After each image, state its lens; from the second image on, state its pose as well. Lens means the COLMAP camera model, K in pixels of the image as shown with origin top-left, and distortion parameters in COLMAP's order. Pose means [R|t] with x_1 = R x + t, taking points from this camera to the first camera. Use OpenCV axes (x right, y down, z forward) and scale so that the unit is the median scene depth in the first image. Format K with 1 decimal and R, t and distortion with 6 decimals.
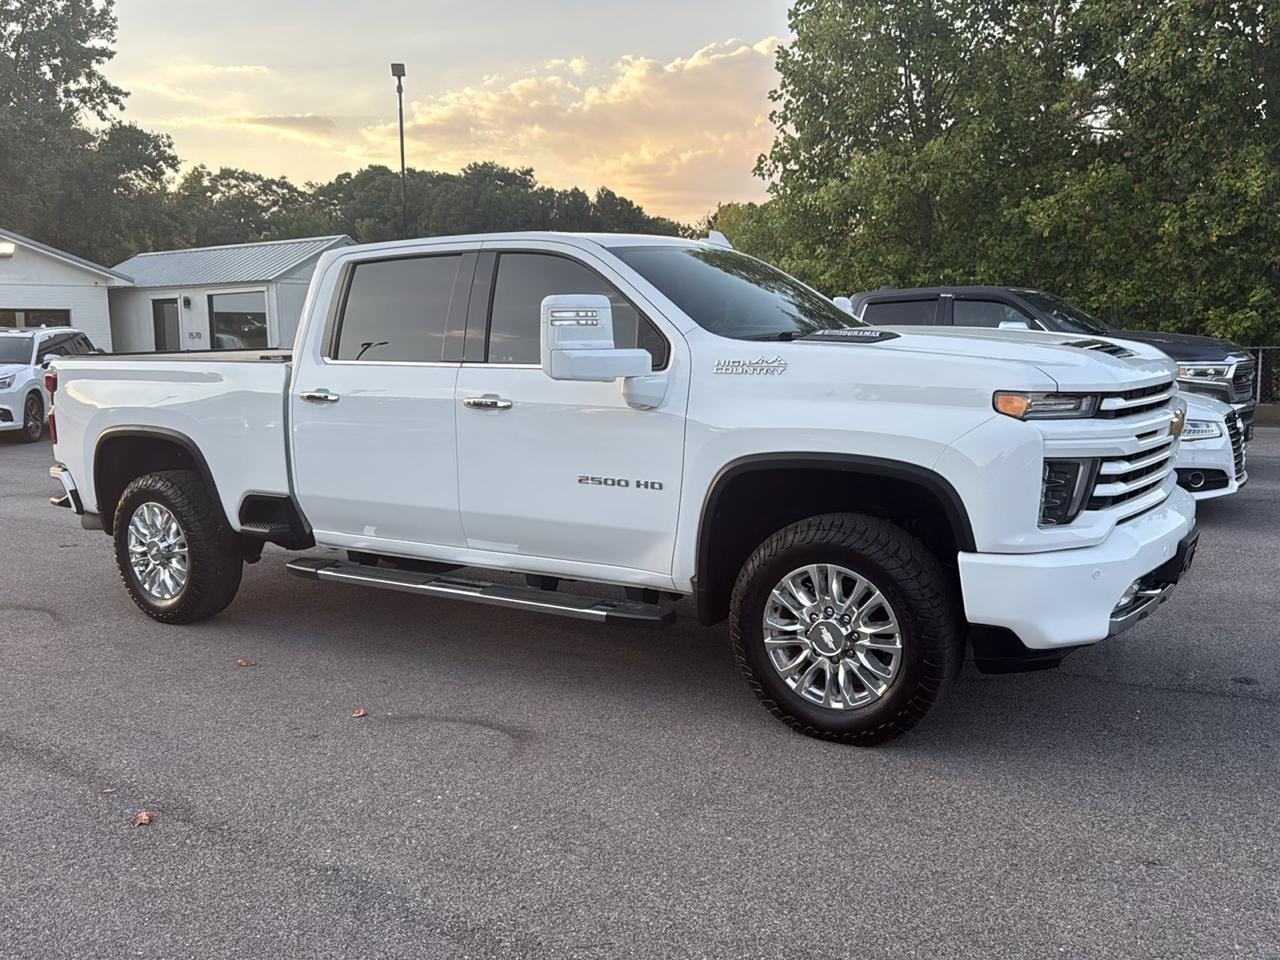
lens RADIAL K [[1145.5, 0, 637.4], [0, 1145.5, 488.9], [0, 0, 1]] dist [0.098389, -0.145697]
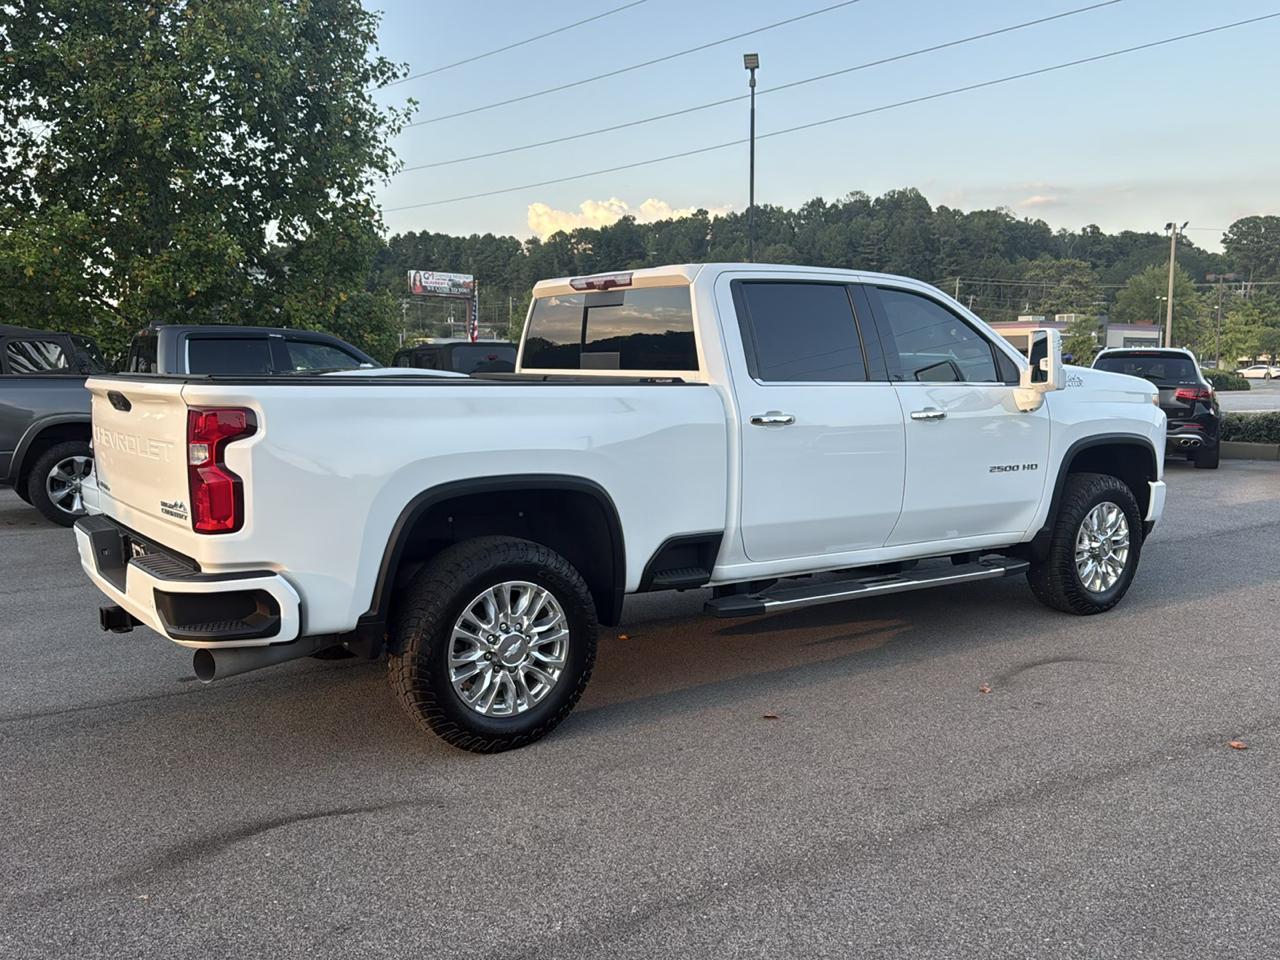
lens RADIAL K [[1145.5, 0, 640.9], [0, 1145.5, 487.7], [0, 0, 1]] dist [0.098389, -0.145697]
pose [[0.356607, -0.076573, 0.931111, -1.525314], [0.121668, 0.991954, 0.034978, -0.088598], [-0.926298, 0.100813, 0.363055, 0.962672]]
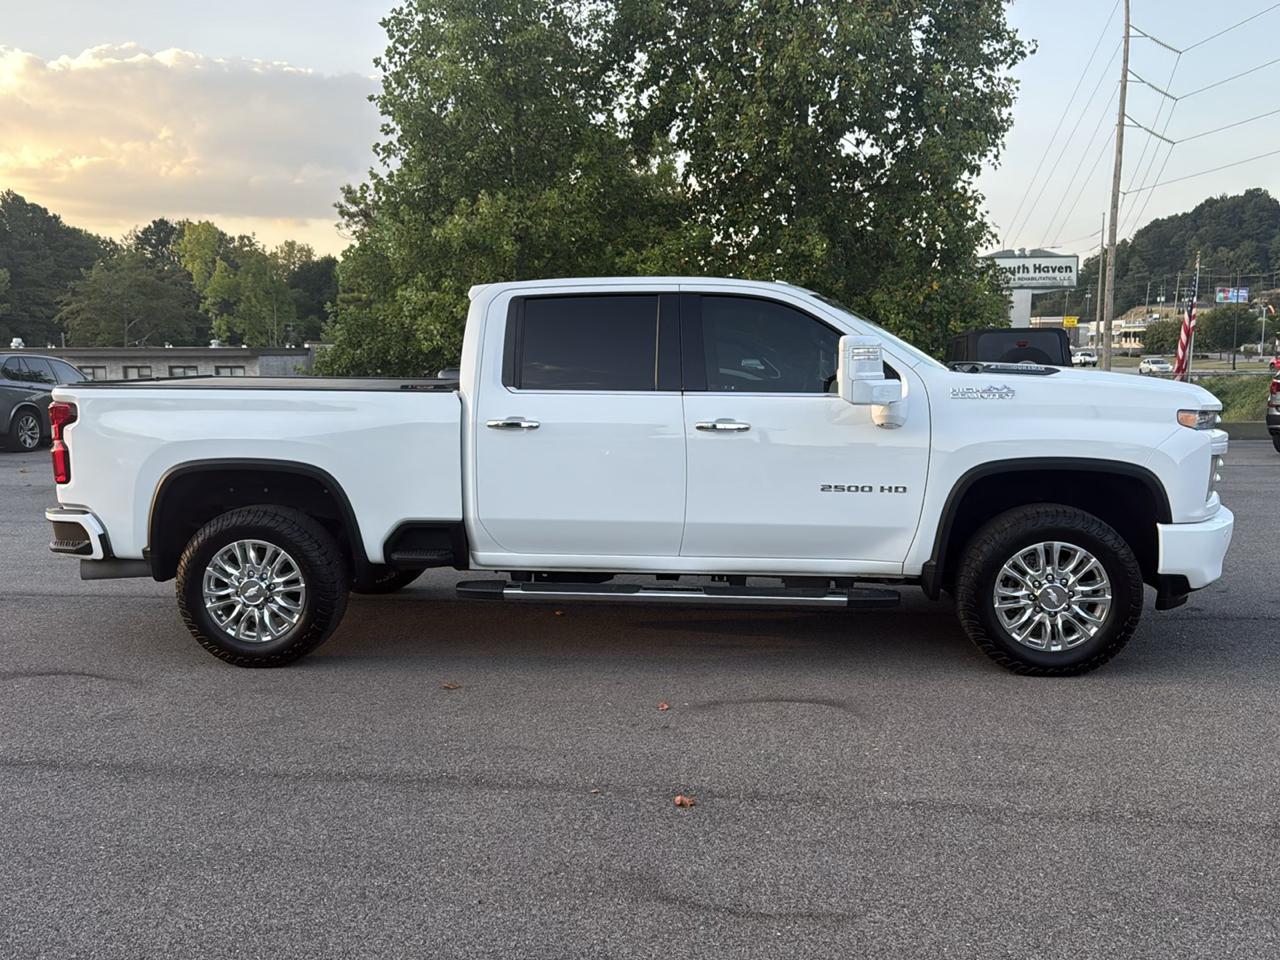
lens RADIAL K [[1145.5, 0, 639.4], [0, 1145.5, 485.0], [0, 0, 1]] dist [0.098389, -0.145697]
pose [[0.887915, -0.037925, 0.458442, -0.827961], [0.050567, 0.998603, -0.015328, -0.002937], [-0.457220, 0.036792, 0.888592, 0.024950]]
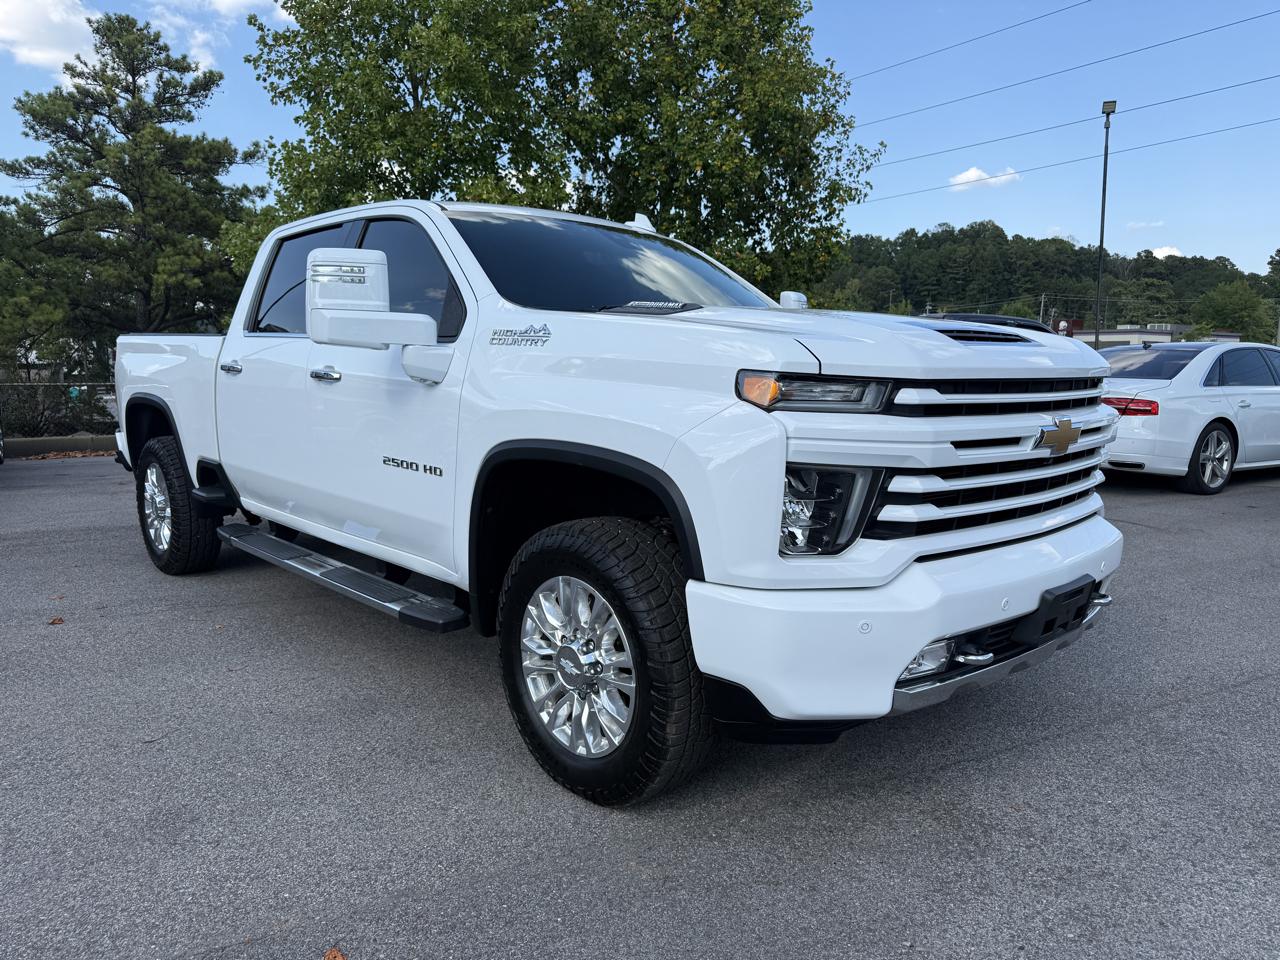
lens RADIAL K [[911.4, 0, 628.1], [0, 911.4, 482.2], [0, 0, 1]] dist [0.045609, -0.058901]
pose [[0.971997, 0.070444, -0.224186, 0.328114], [-0.071288, 0.997446, 0.004336, -0.008133], [0.223919, 0.011768, 0.974537, 0.356239]]
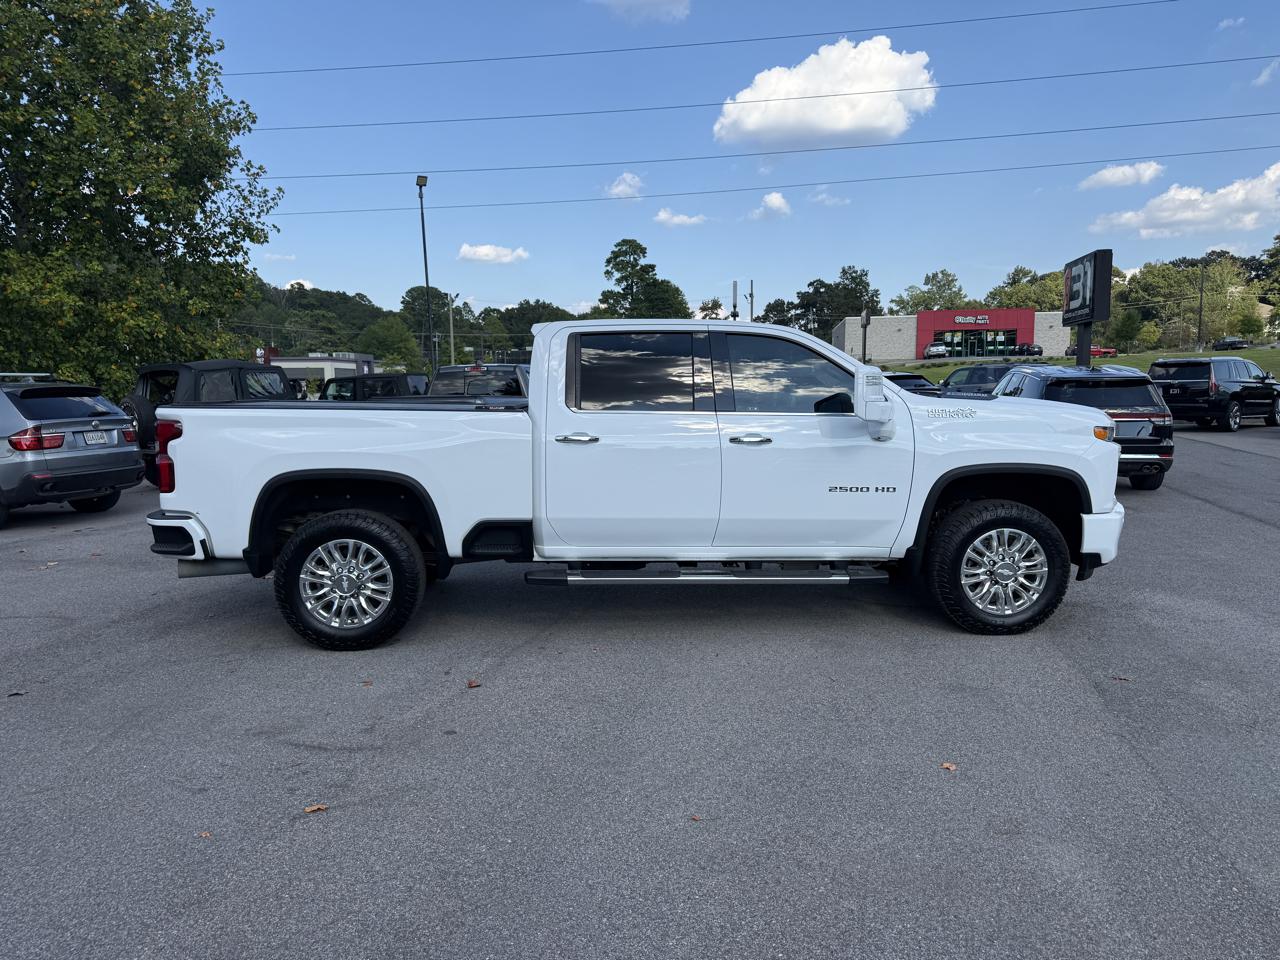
lens RADIAL K [[911.4, 0, 640.0], [0, 911.4, 486.6], [0, 0, 1]] dist [0.045609, -0.058901]
pose [[0.807135, -0.039457, 0.589046, -1.019089], [0.063528, 0.997775, -0.020212, -0.003640], [-0.586938, 0.053735, 0.807847, 0.203689]]
